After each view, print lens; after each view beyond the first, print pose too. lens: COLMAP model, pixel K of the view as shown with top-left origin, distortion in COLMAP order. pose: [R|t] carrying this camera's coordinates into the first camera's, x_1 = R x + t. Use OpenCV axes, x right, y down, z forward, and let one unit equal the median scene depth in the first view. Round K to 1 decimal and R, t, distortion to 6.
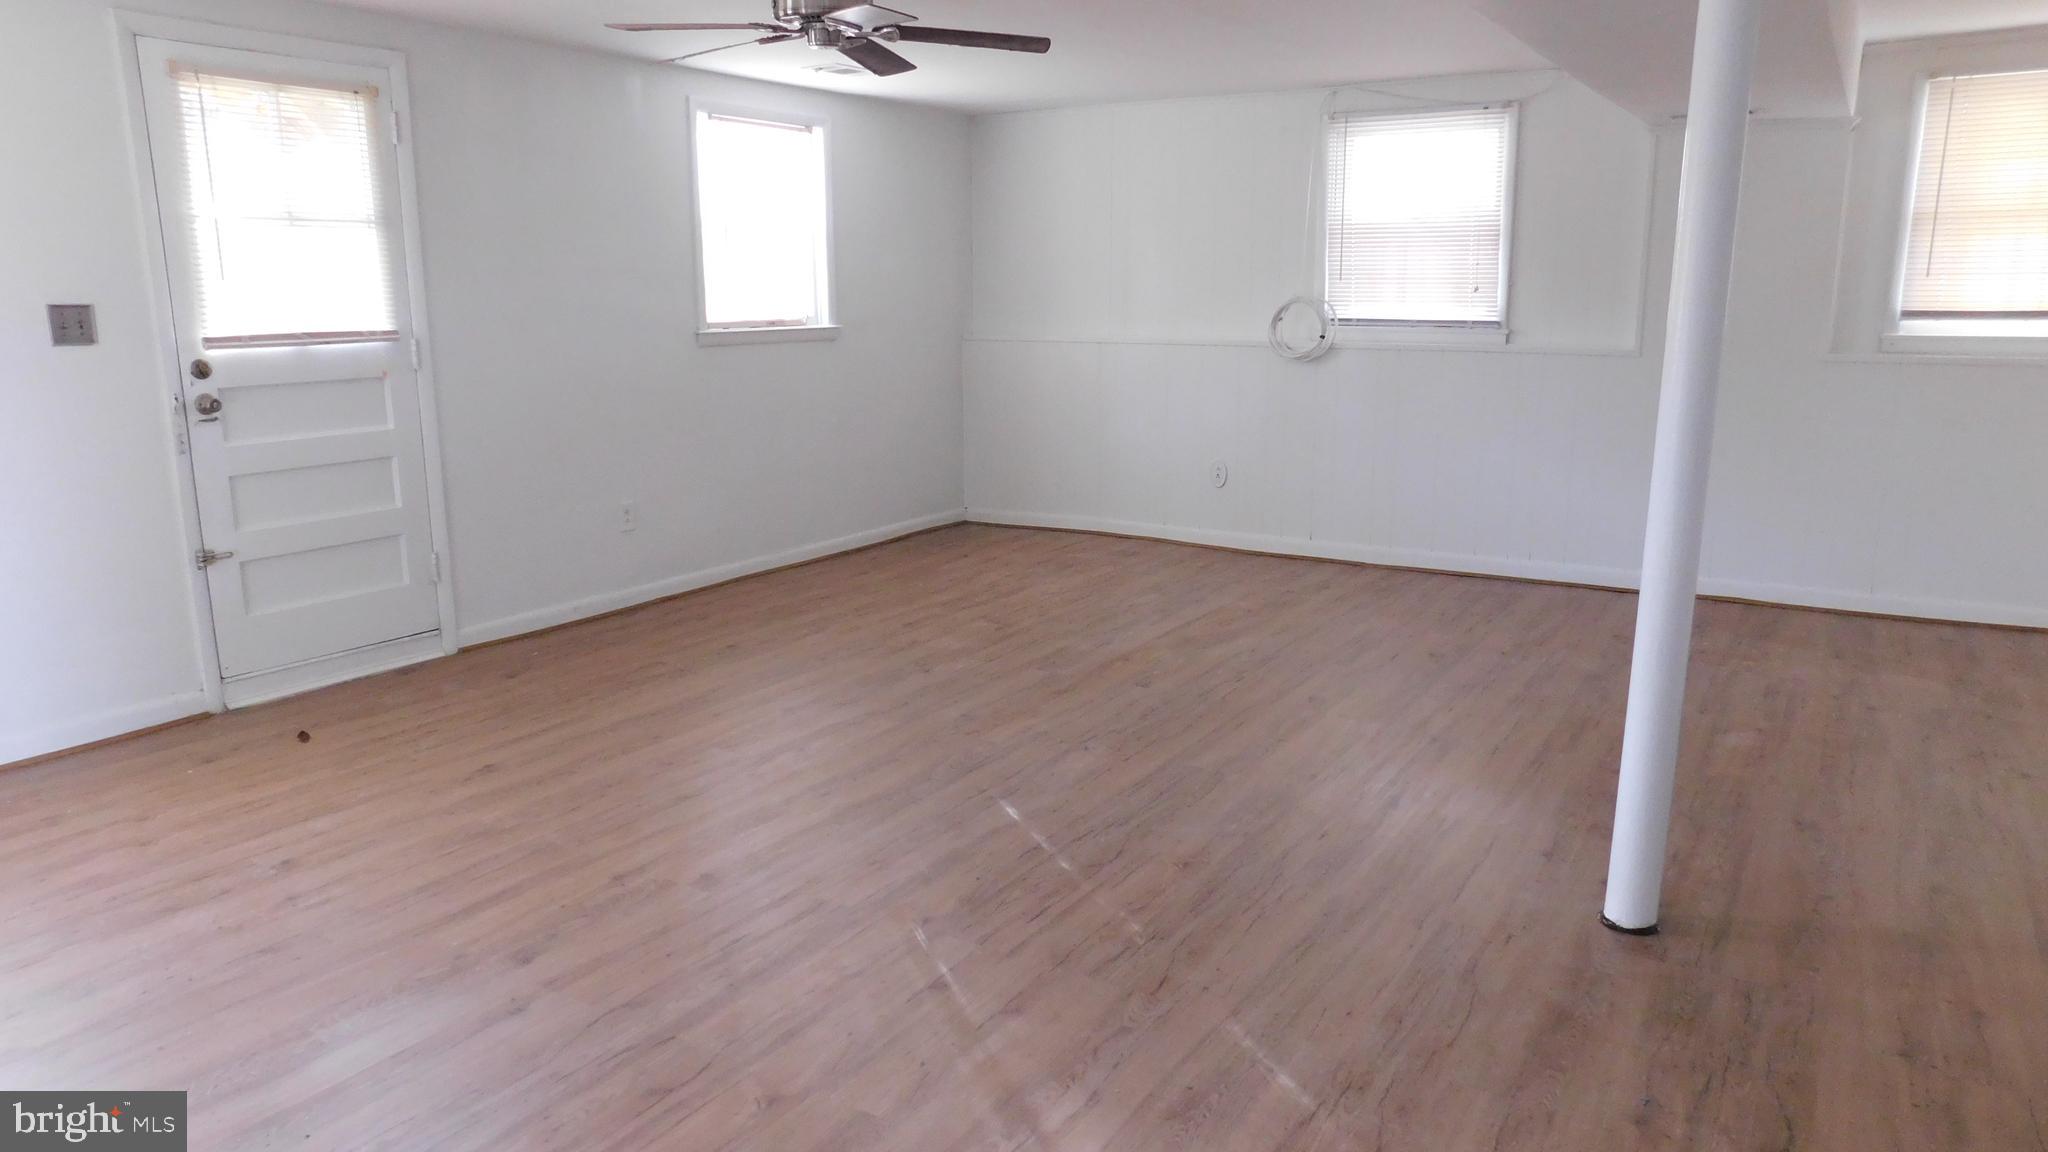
lens RADIAL K [[1397.3, 0, 1024.0], [0, 1397.3, 576.0], [0, 0, 1]] dist [-0.006435, 0.000355]
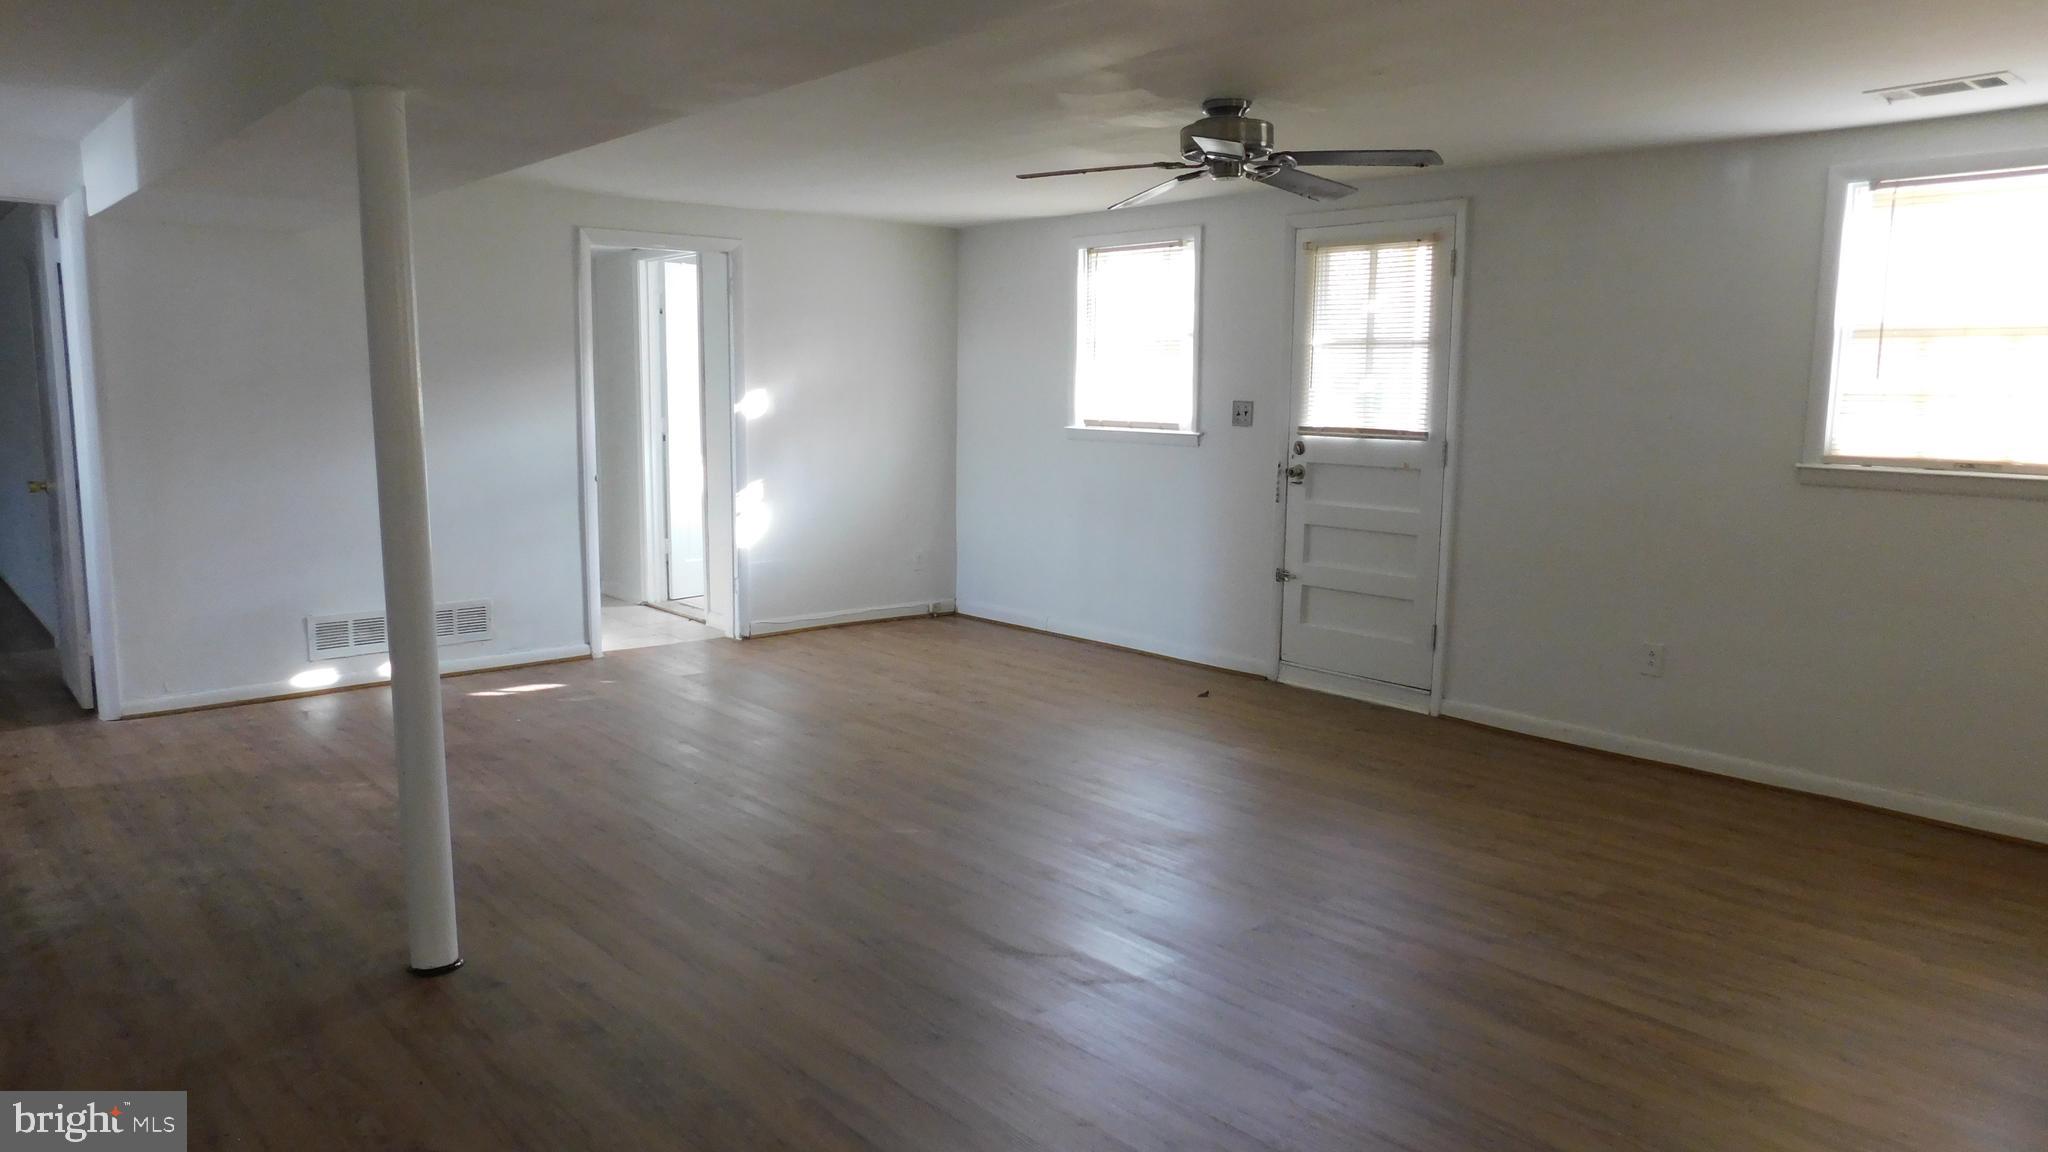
lens RADIAL K [[1397.3, 0, 1024.0], [0, 1397.3, 576.0], [0, 0, 1]] dist [-0.006435, 0.000355]
pose [[-0.285100, 0.131553, -0.949427, 0.853323], [-0.214538, 0.956647, 0.196977, -0.234377], [0.934180, 0.259846, -0.244517, 1.068895]]
